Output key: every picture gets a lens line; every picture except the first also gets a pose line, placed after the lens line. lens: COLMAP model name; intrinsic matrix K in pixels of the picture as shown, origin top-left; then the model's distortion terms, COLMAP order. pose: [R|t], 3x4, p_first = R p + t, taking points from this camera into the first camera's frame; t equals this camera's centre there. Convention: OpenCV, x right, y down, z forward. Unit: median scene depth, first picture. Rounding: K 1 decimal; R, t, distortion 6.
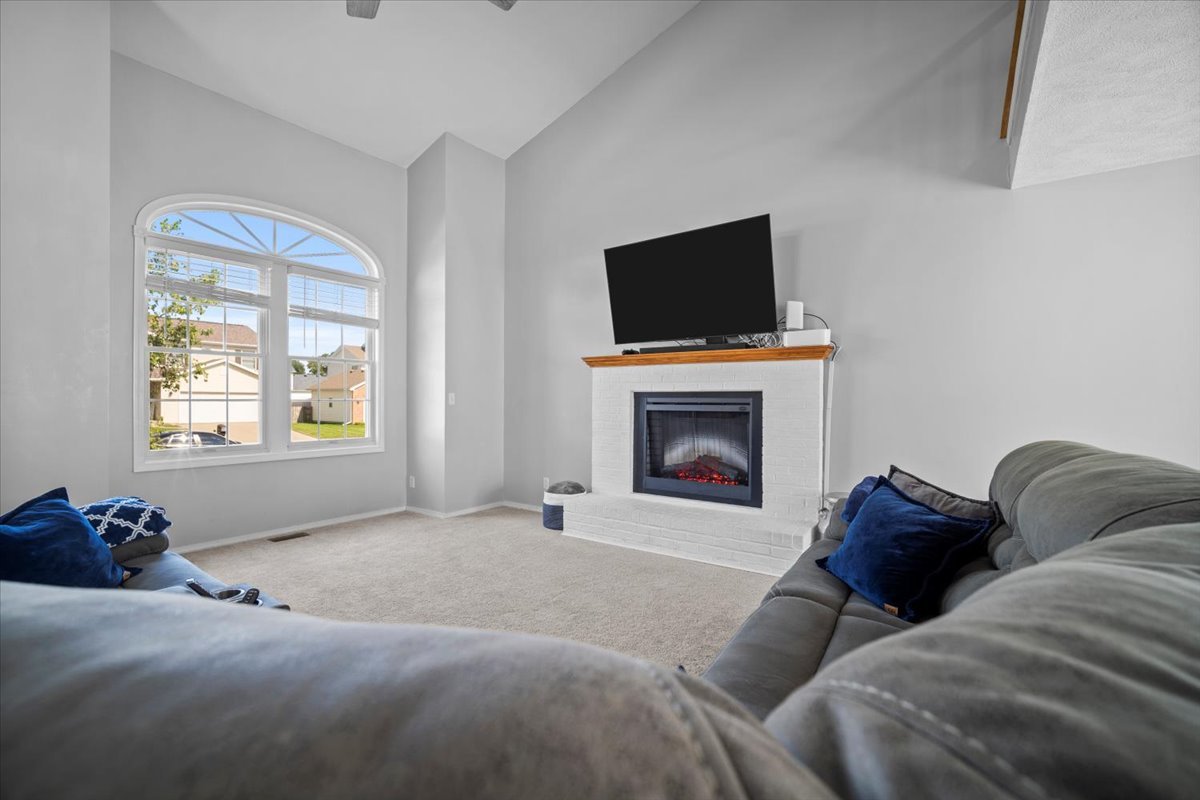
lens RADIAL K [[524.3, 0, 600.2], [0, 524.3, 396.3], [0, 0, 1]] dist [-0.009292, 0.000271]
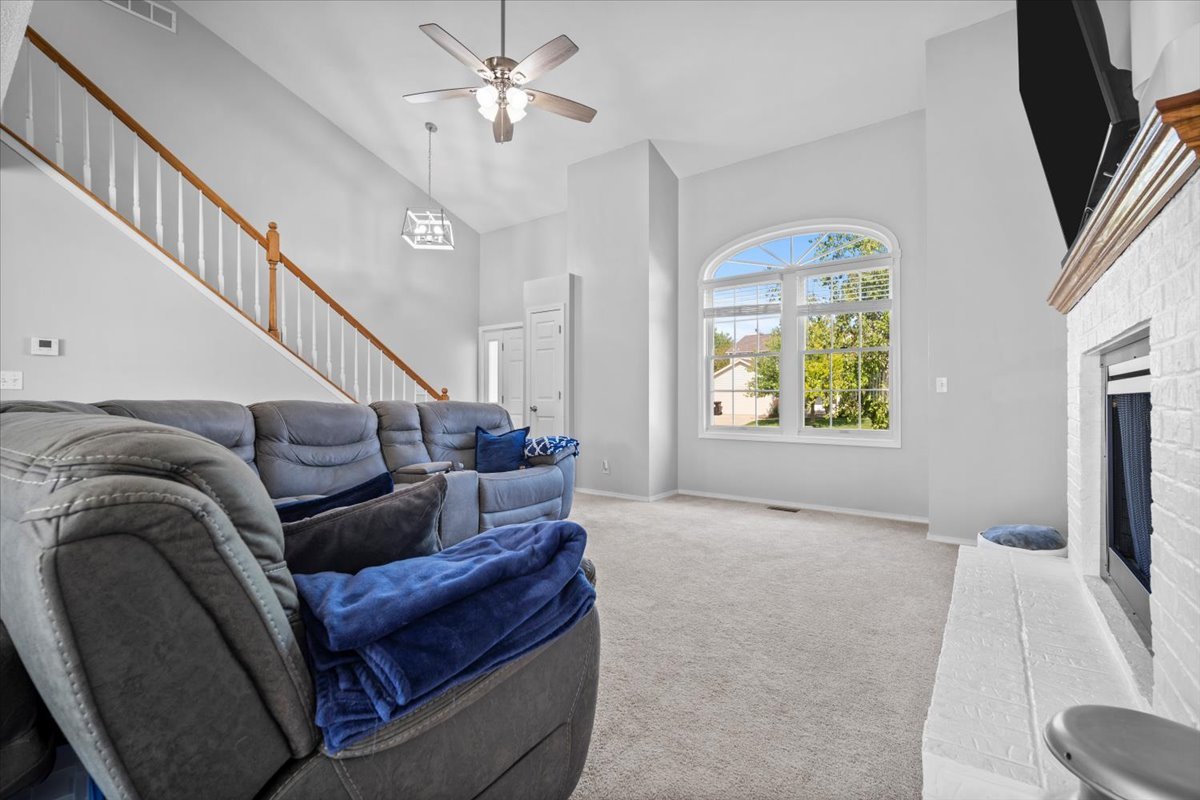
lens RADIAL K [[524.3, 0, 600.2], [0, 524.3, 396.3], [0, 0, 1]] dist [-0.009292, 0.000271]
pose [[-0.030934, -0.014832, -0.999411, 0.601438], [0.005462, 0.999872, -0.015008, 0.037765], [0.999506, -0.005923, -0.030849, 0.665573]]
